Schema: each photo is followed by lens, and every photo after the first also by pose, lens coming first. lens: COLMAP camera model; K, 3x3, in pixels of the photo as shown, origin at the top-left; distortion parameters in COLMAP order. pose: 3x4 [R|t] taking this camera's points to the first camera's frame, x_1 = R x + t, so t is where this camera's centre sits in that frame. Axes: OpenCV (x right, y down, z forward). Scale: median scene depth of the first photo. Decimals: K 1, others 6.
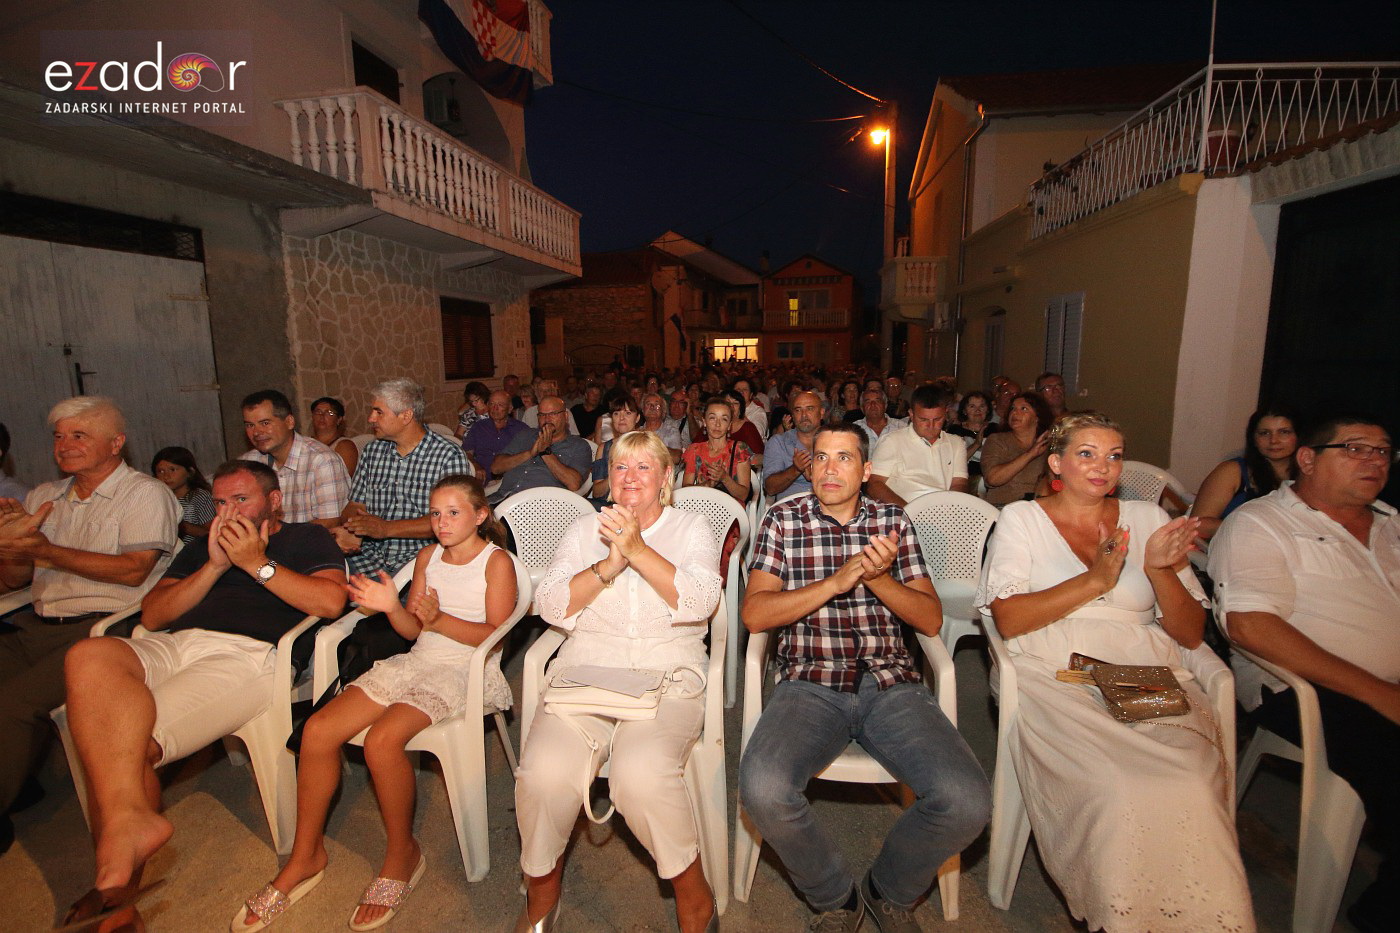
lens RADIAL K [[648.0, 0, 697.0], [0, 648.0, 464.0], [0, 0, 1]] dist [-0.001188, -0.012072]
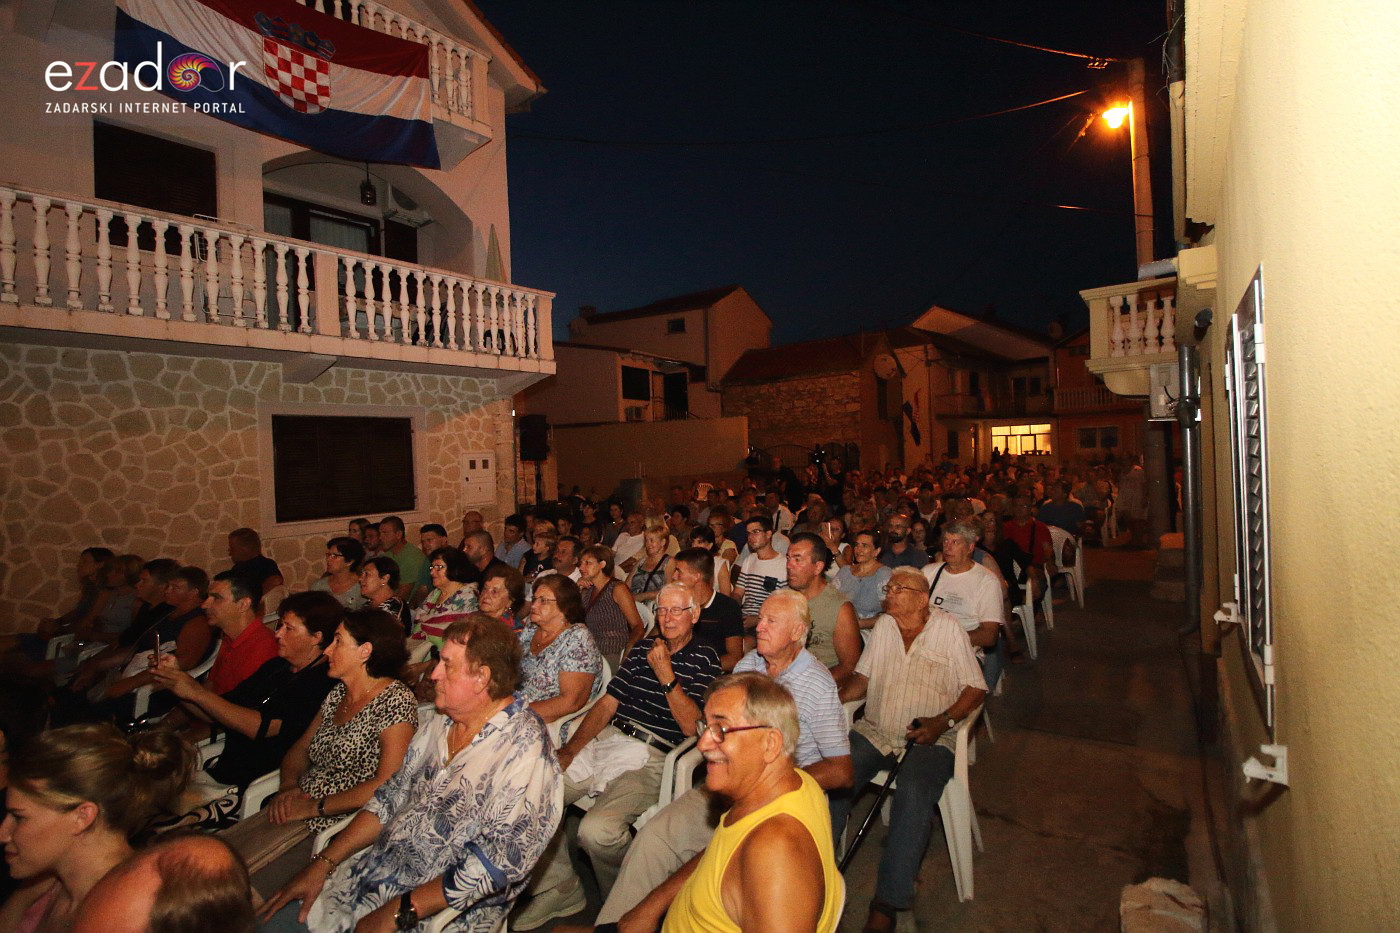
lens RADIAL K [[648.0, 0, 701.0], [0, 648.0, 461.3], [0, 0, 1]] dist [-0.001188, -0.012072]
pose [[0.877509, -0.019386, -0.479168, 0.403353], [-0.048438, 0.990490, -0.128777, -0.122699], [0.477108, 0.136212, 0.868225, 0.547267]]
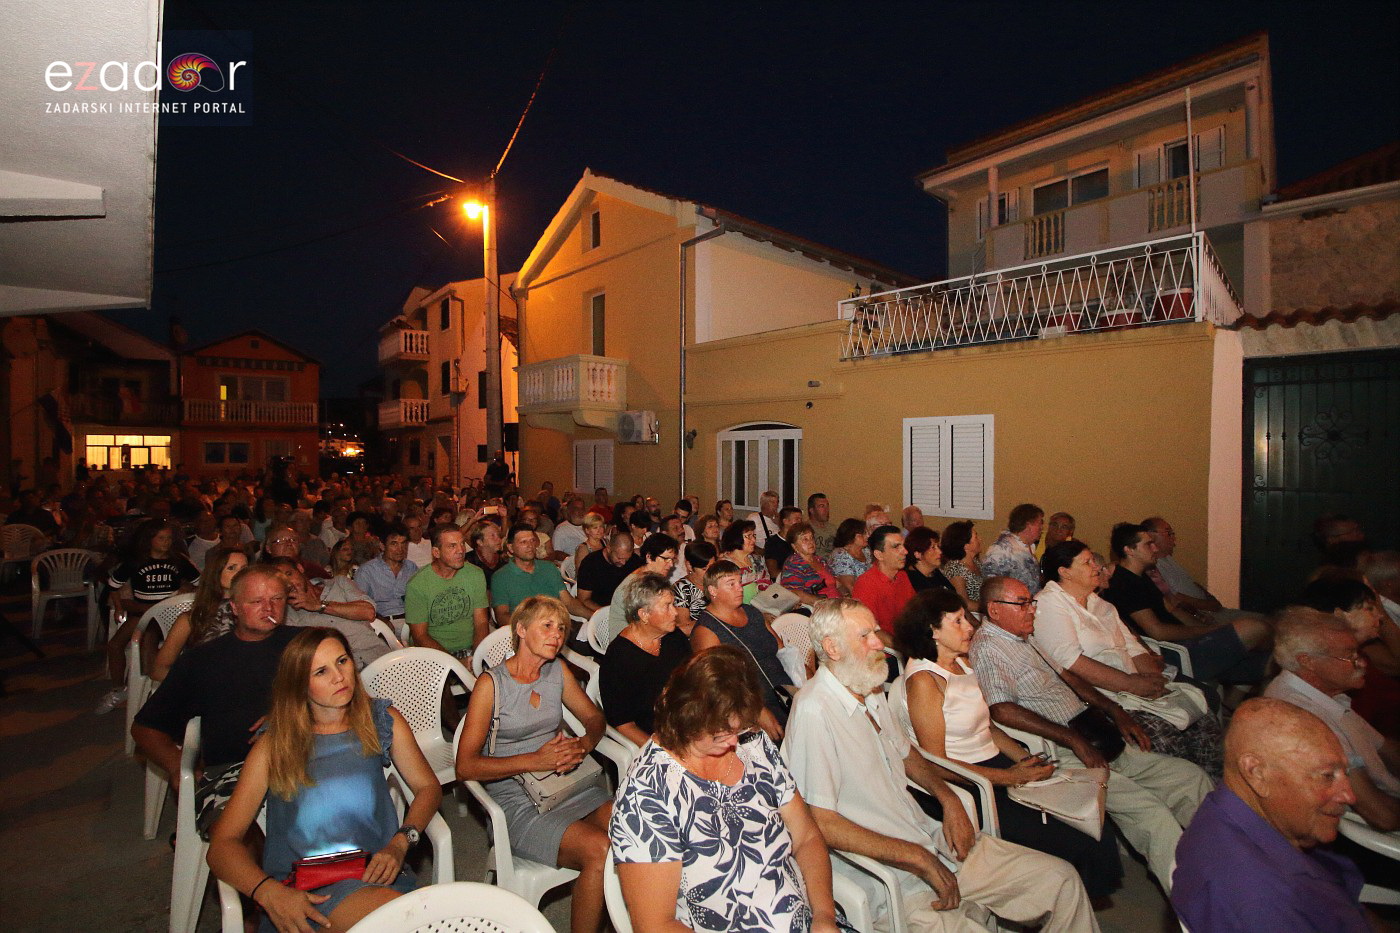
lens RADIAL K [[648.0, 0, 690.6], [0, 648.0, 459.8], [0, 0, 1]] dist [-0.001188, -0.012072]
pose [[0.638099, 0.002857, 0.769949, -0.348497], [0.120428, 0.987315, -0.103470, -0.115587], [-0.760478, 0.158747, 0.629661, 0.554195]]
